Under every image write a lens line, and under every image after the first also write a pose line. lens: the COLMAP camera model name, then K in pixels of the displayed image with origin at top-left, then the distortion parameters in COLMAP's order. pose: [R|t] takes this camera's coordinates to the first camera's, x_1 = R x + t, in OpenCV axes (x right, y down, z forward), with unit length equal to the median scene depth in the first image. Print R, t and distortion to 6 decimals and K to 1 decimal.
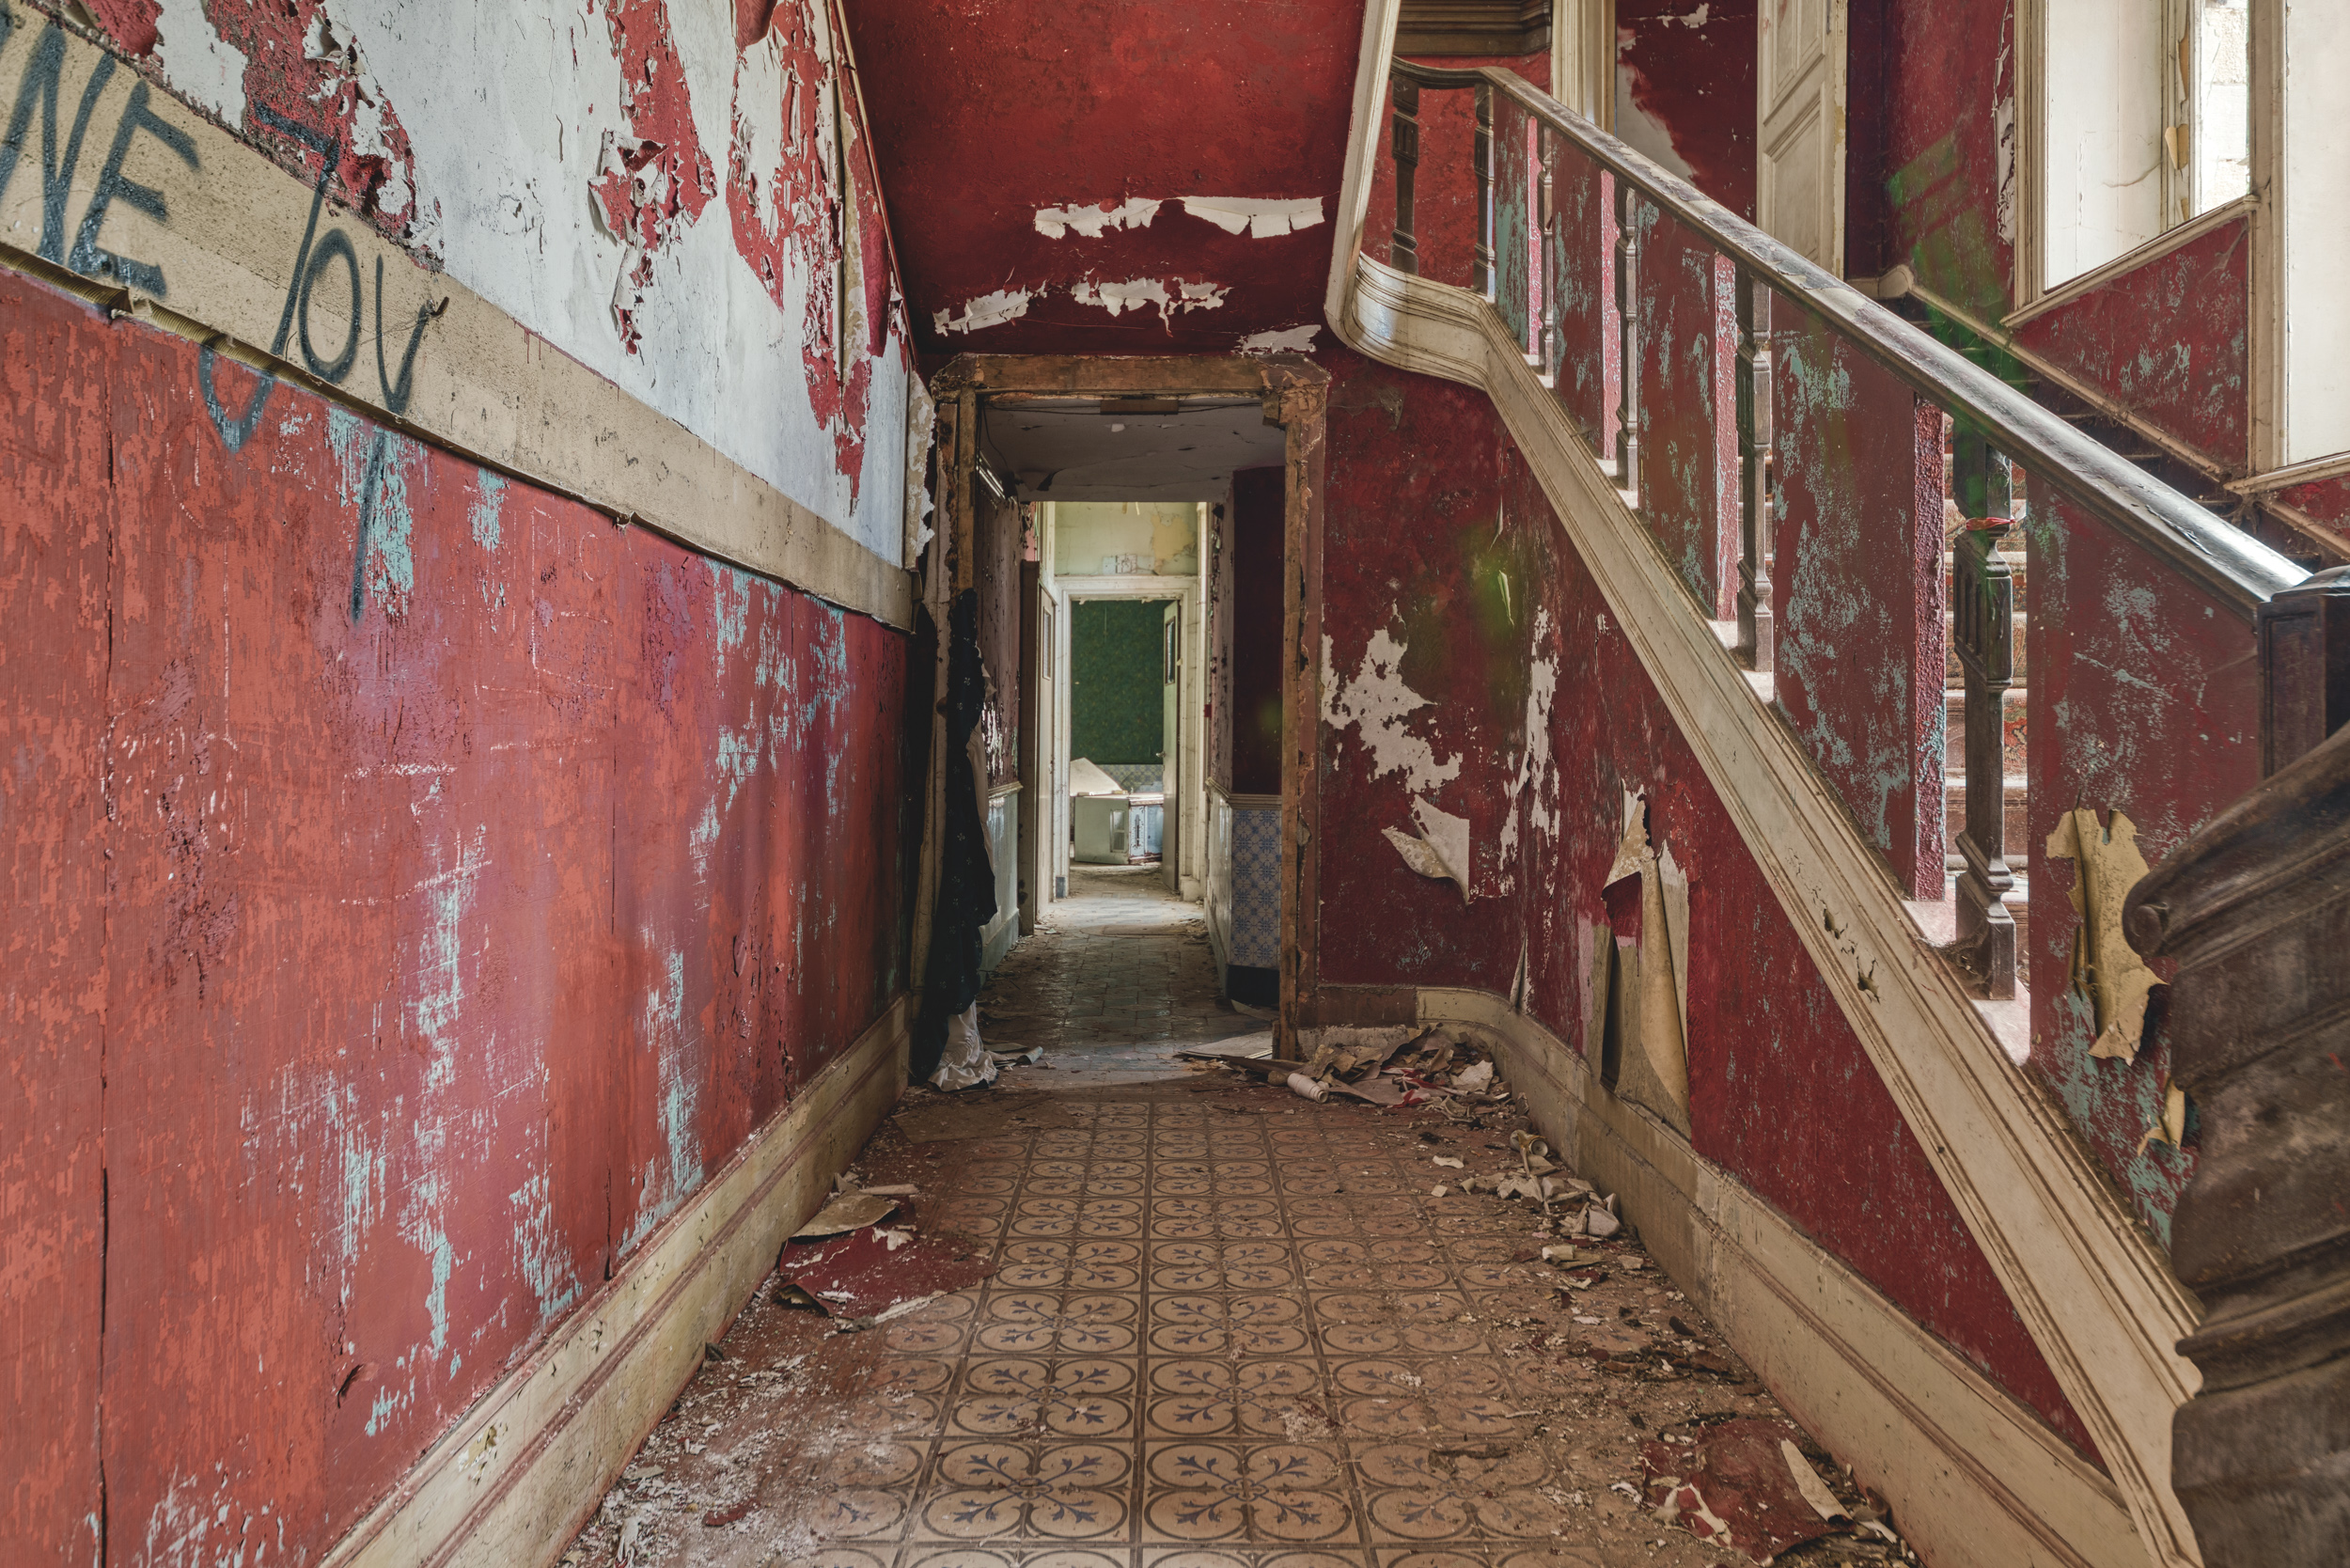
lens RADIAL K [[1546.7, 0, 1178.7], [0, 1546.7, 714.8], [0, 0, 1]] dist [0.001714, -0.000921]
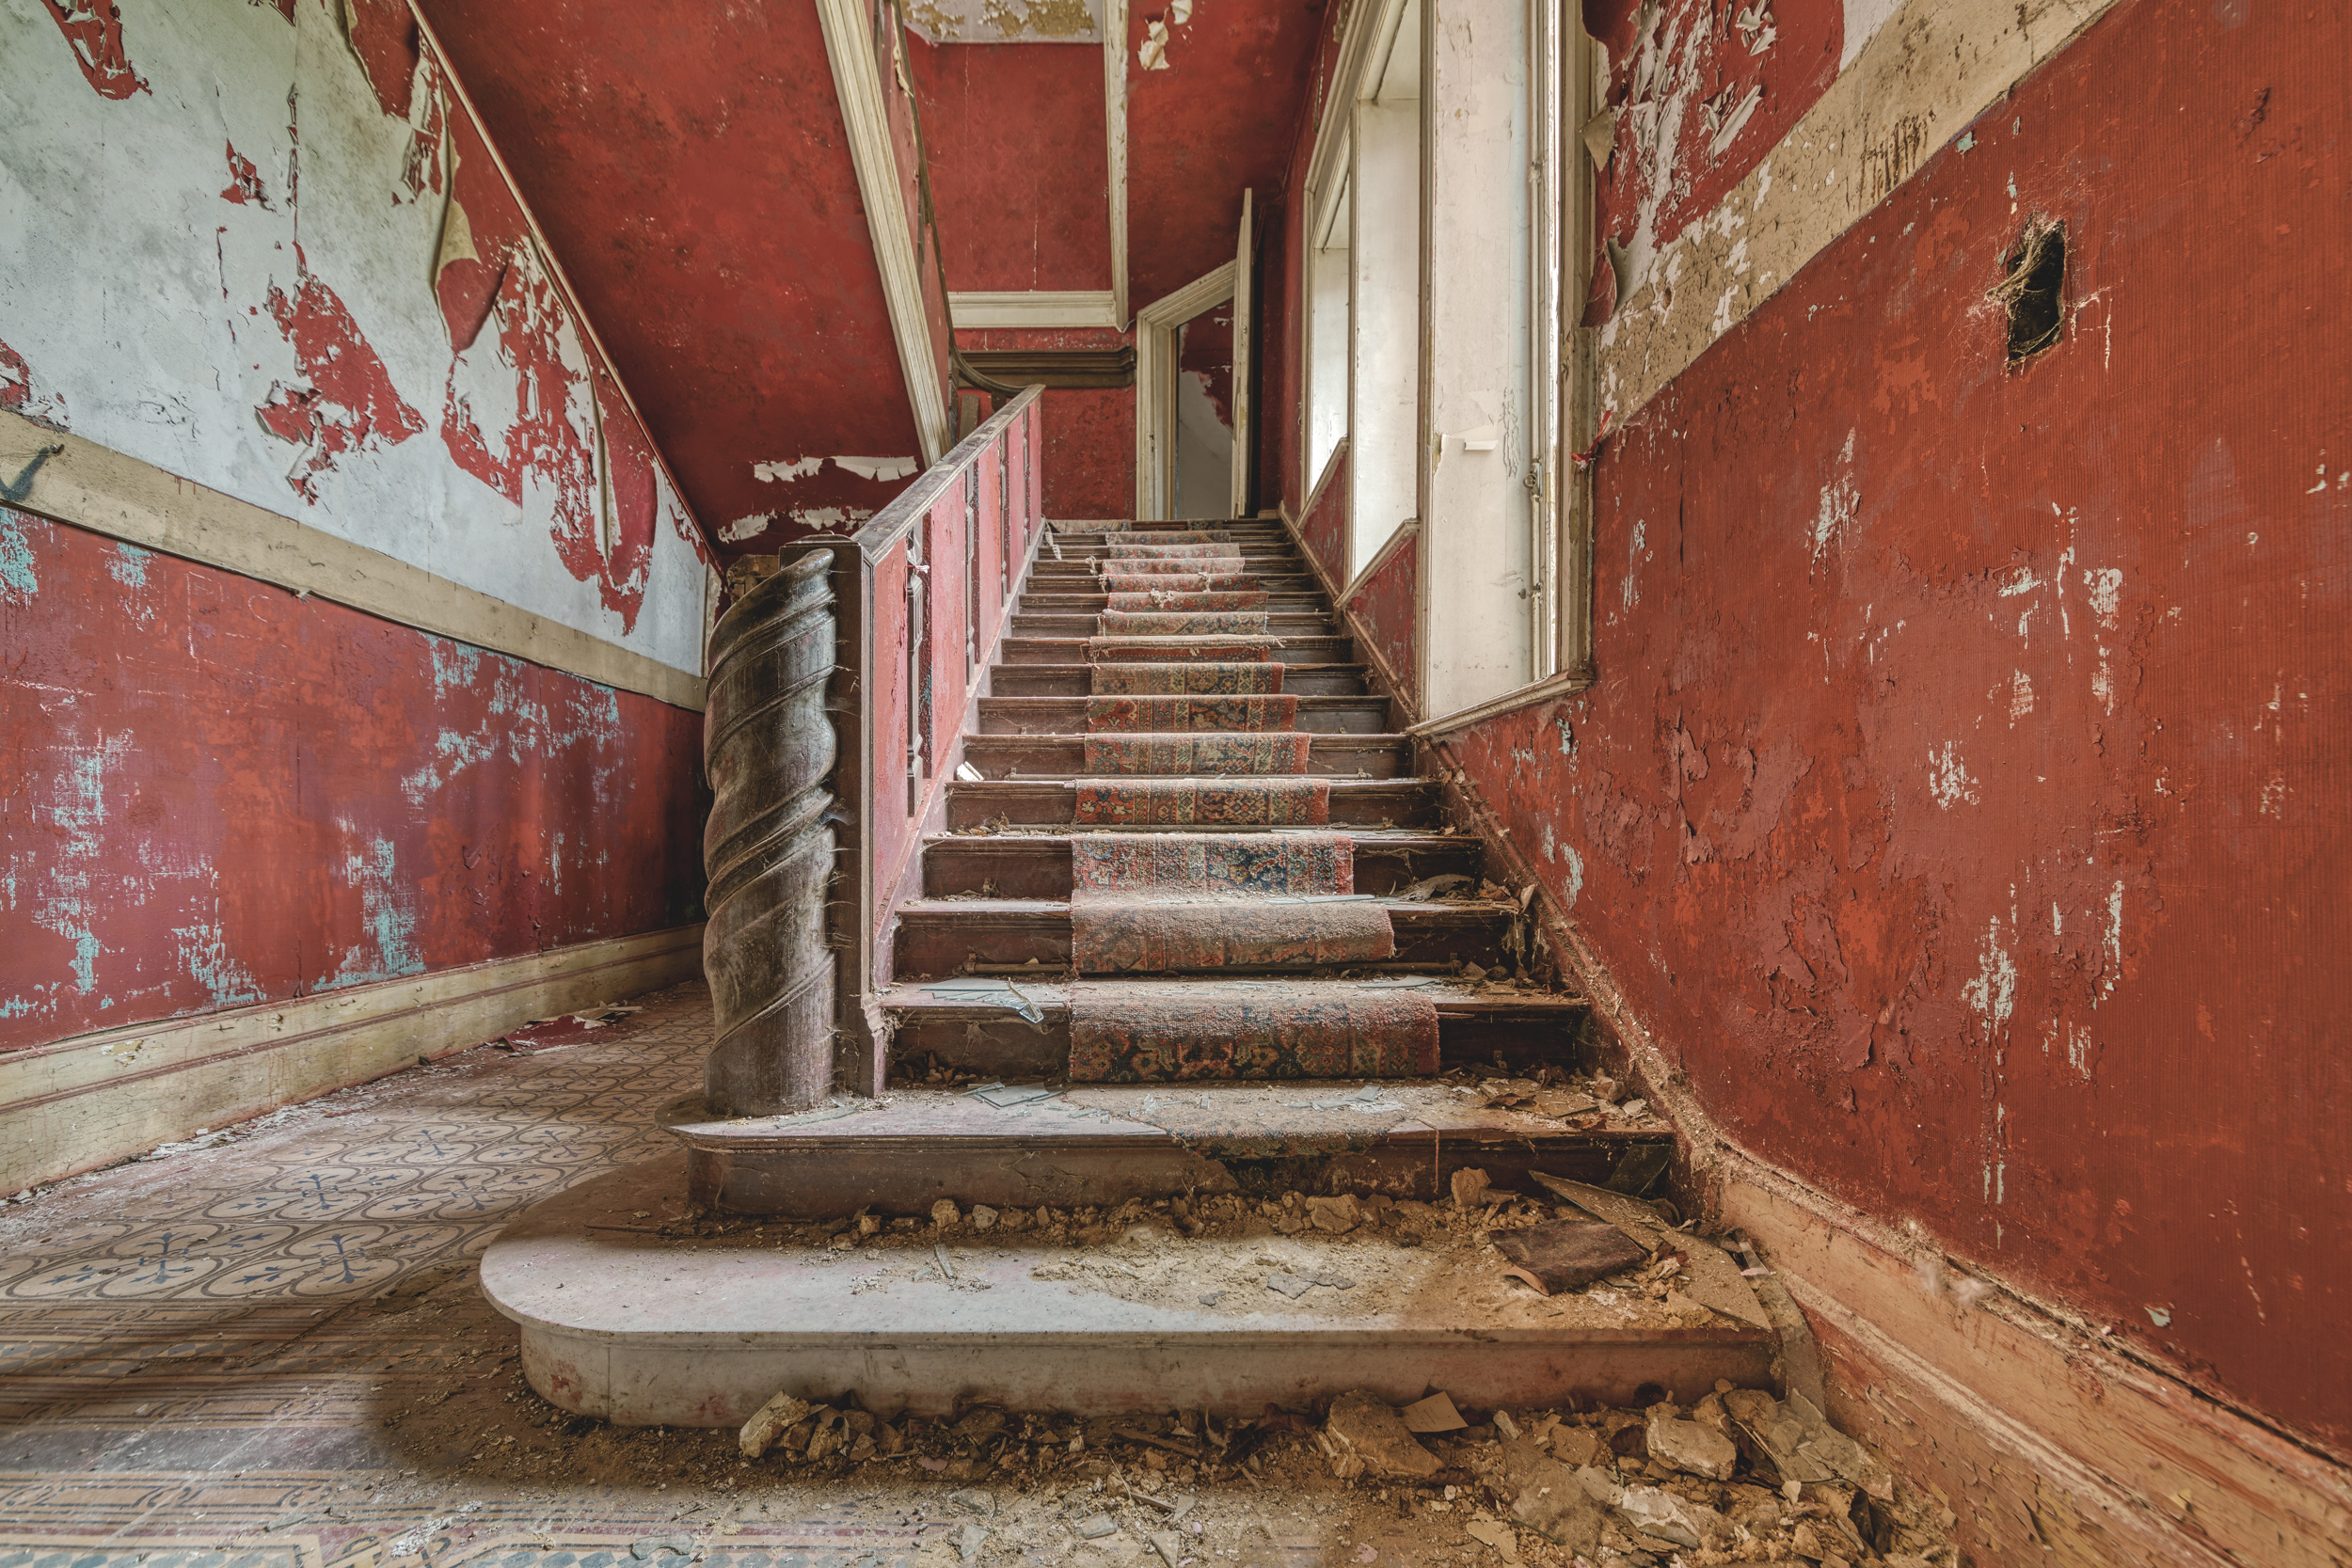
lens RADIAL K [[949.2, 0, 1136.3], [0, 949.2, 855.9], [0, 0, 1]] dist [-0.005461, 0.004852]
pose [[0.999909, 0.001641, -0.013357, 0.425464], [-0.001280, 0.999634, 0.027005, 0.101225], [0.013397, -0.026986, 0.999546, -0.087840]]
